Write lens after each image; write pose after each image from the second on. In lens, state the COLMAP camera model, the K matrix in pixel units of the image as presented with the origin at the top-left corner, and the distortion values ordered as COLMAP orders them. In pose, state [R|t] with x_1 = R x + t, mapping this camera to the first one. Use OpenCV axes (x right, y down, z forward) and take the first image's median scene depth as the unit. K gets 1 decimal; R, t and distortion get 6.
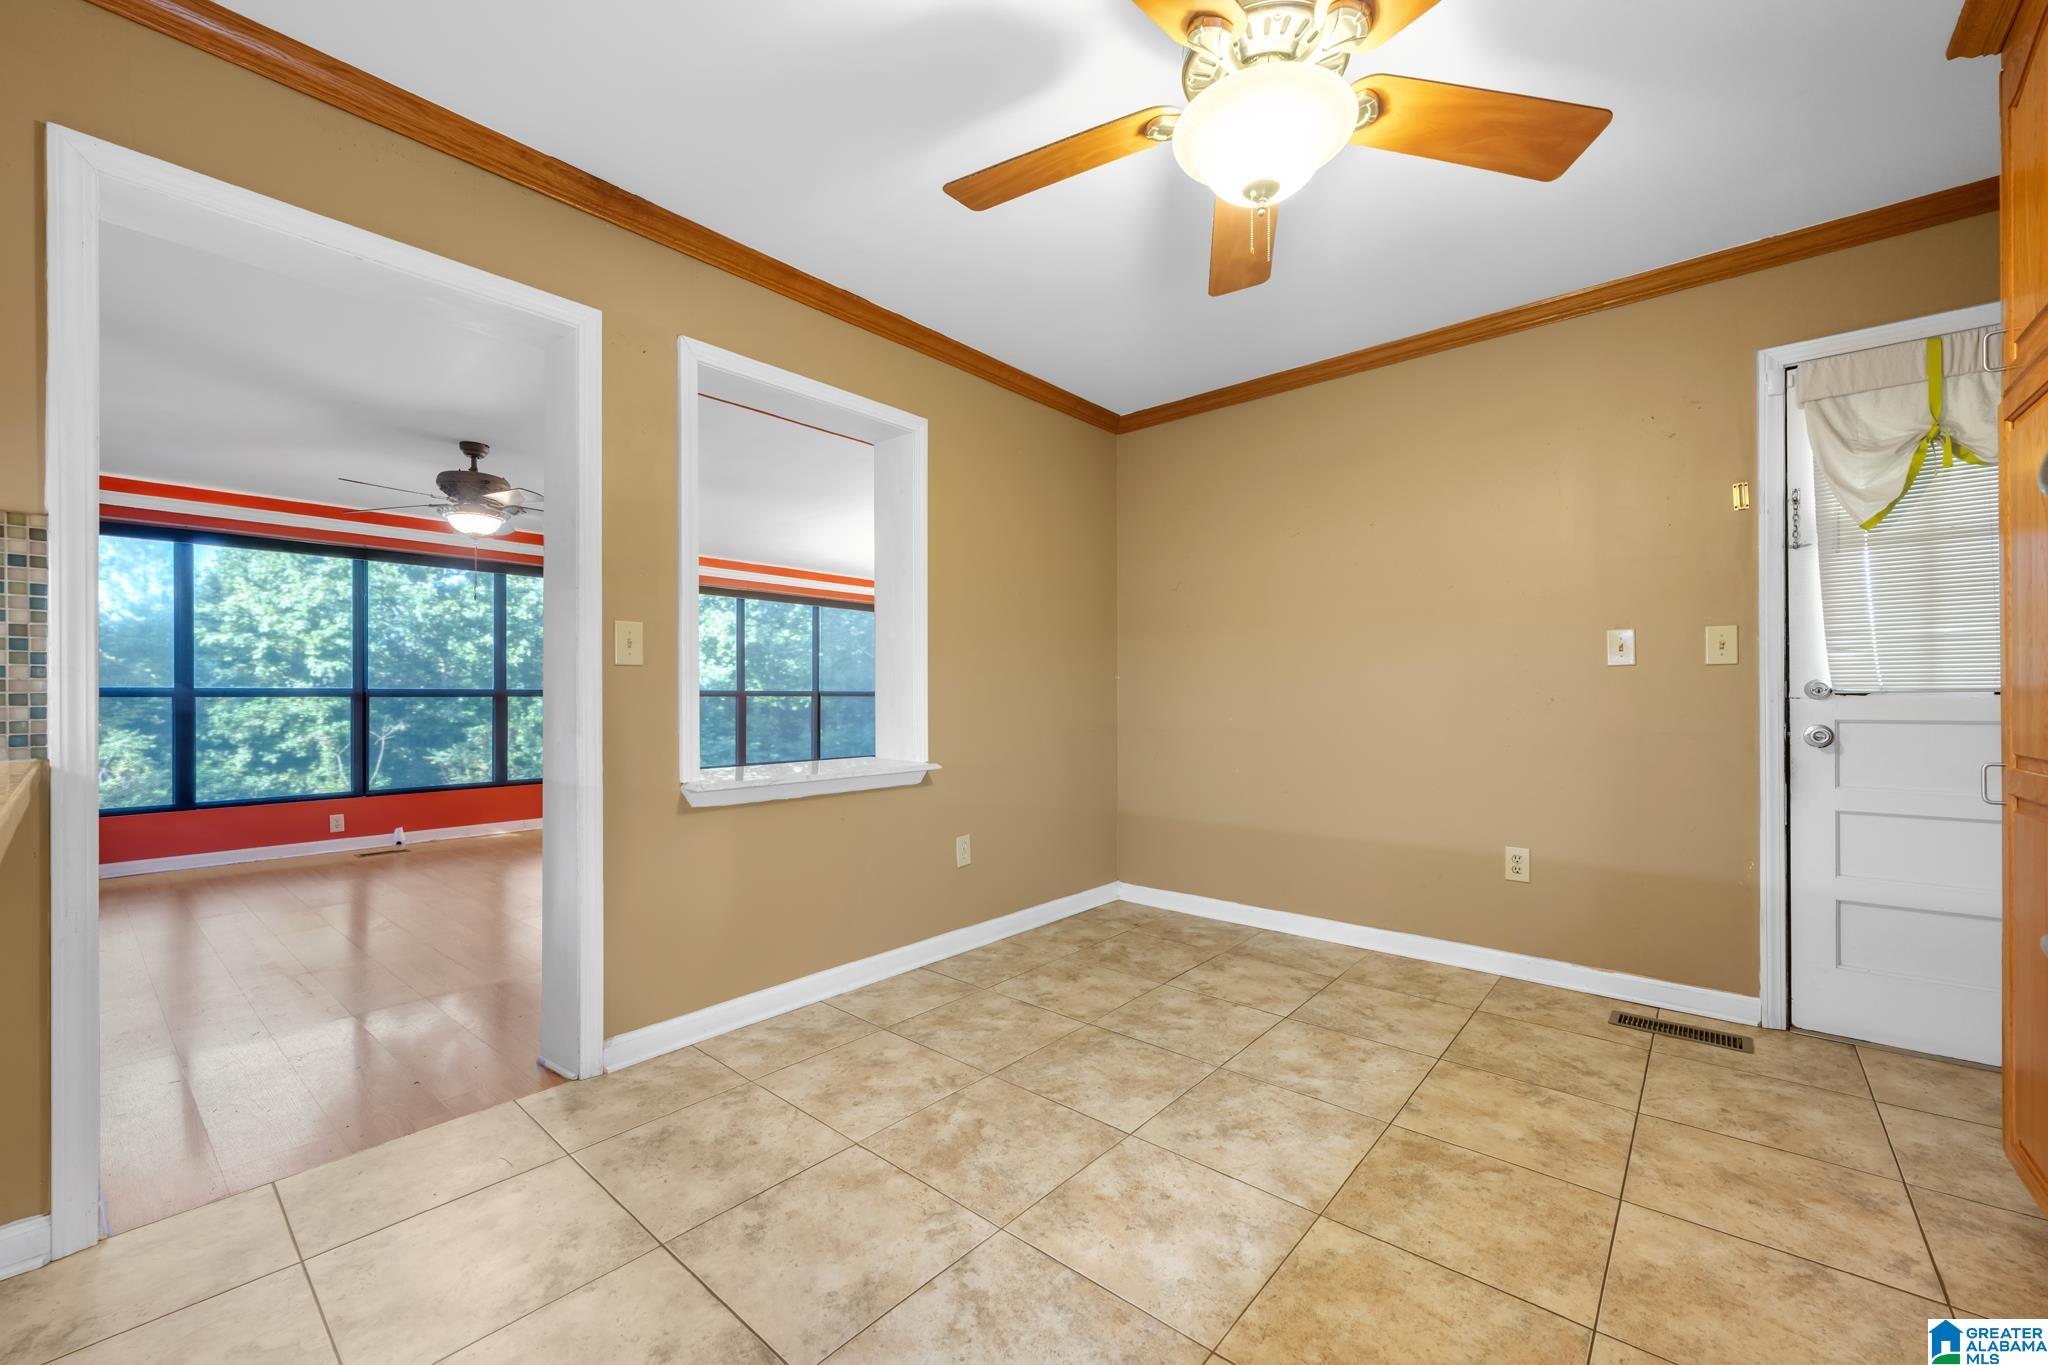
lens RADIAL K [[808.0, 0, 1037.8], [0, 808.0, 688.5], [0, 0, 1]] dist [-0.001868, -0.000359]
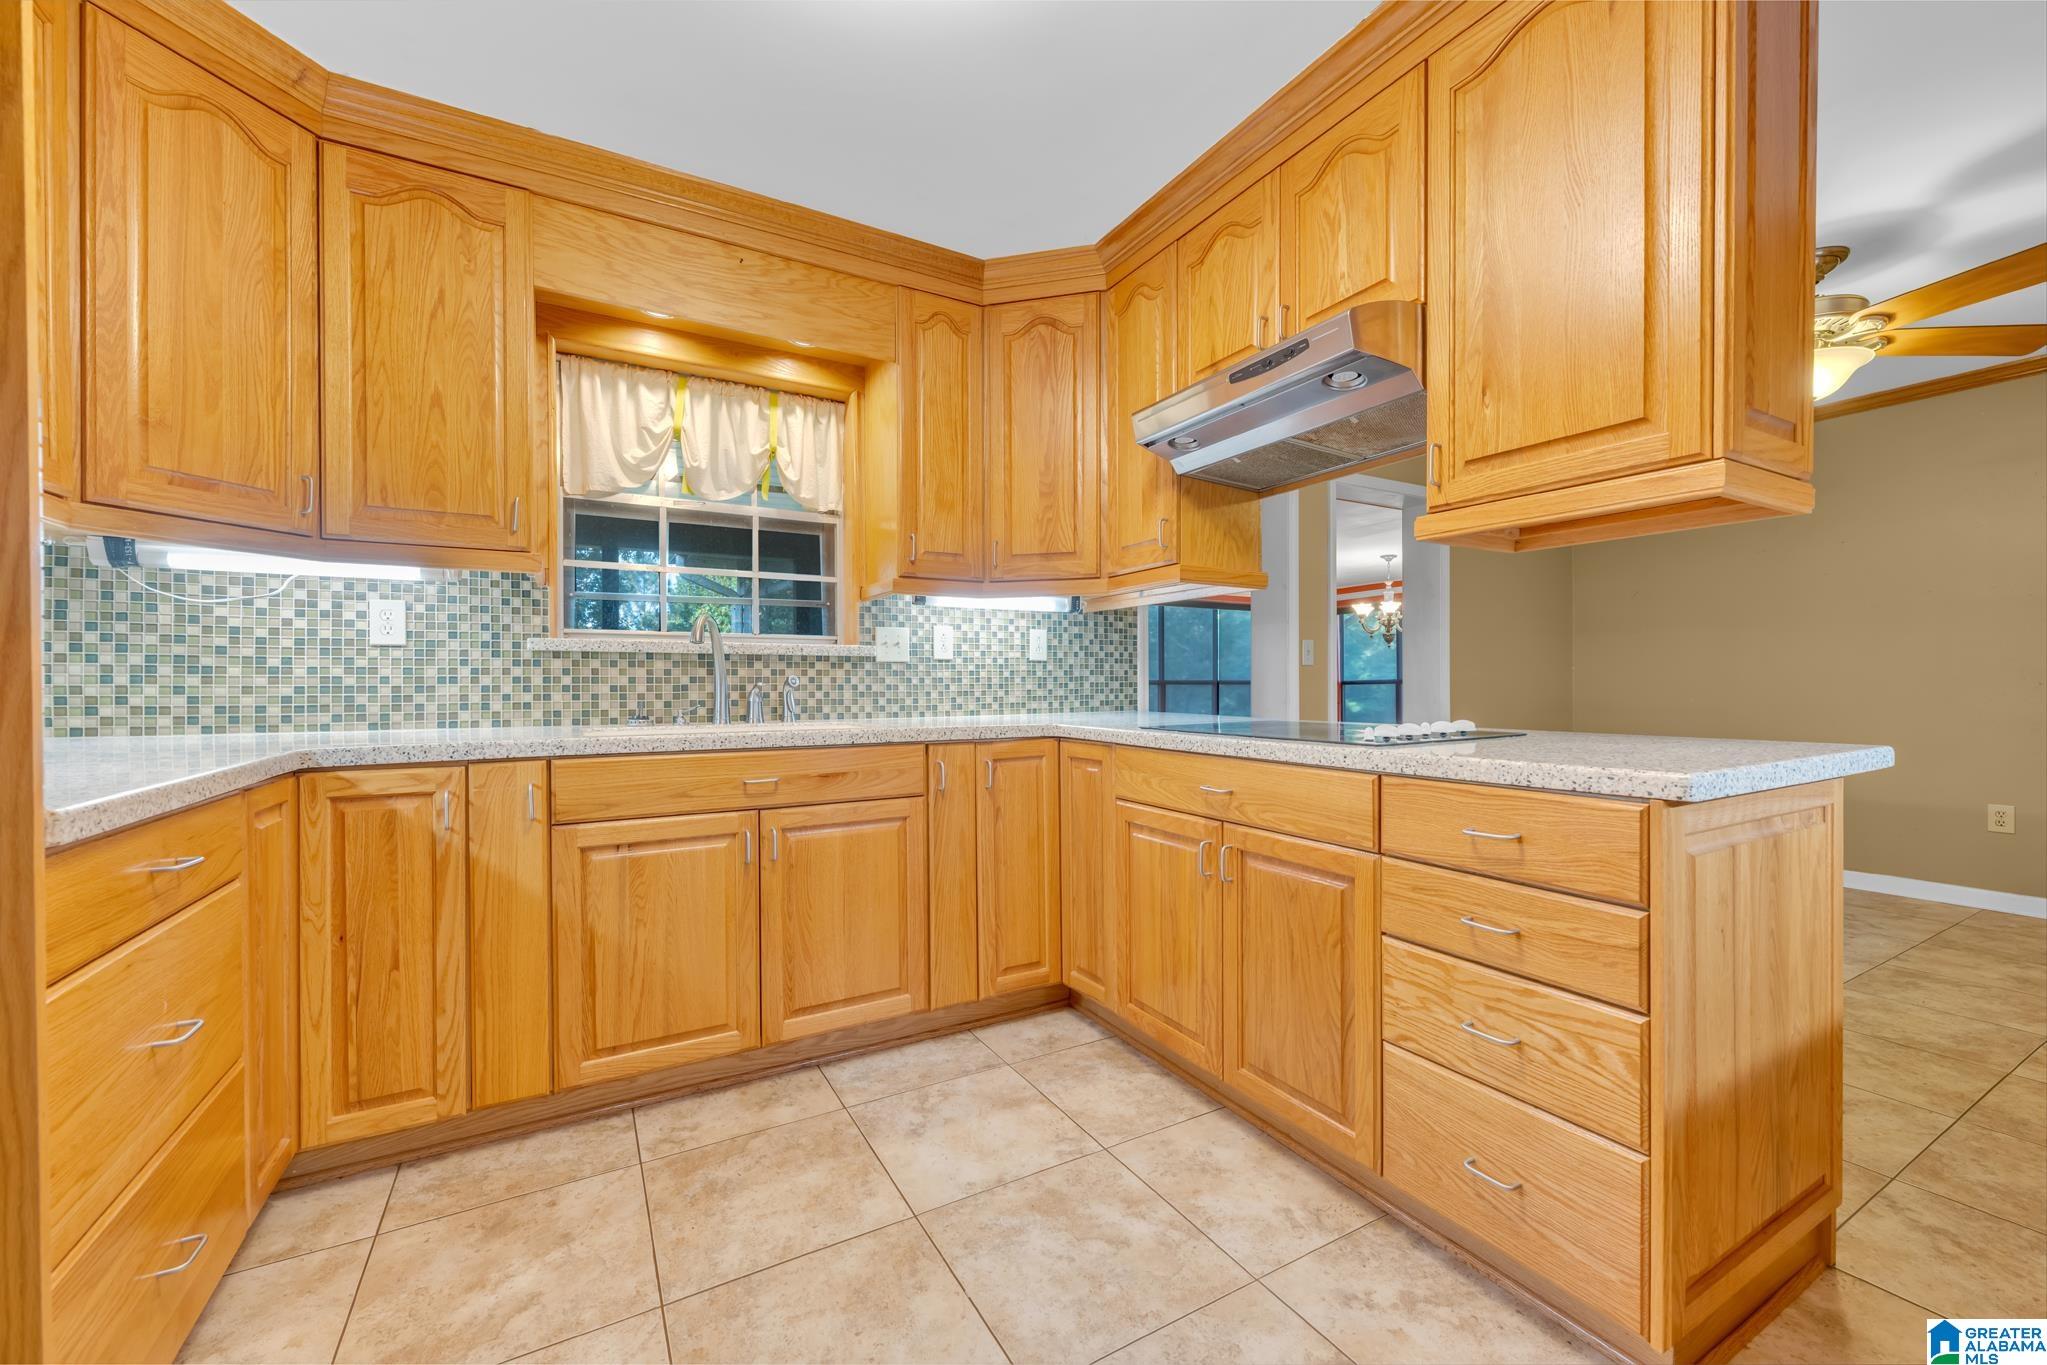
lens RADIAL K [[807.6, 0, 1023.3], [0, 807.6, 685.7], [0, 0, 1]] dist [-0.001868, -0.000359]
pose [[0.937436, -0.000269, -0.348158, -0.721354], [0.003898, 0.999945, 0.009721, -0.007608], [0.348137, -0.010470, 0.937385, -1.277624]]
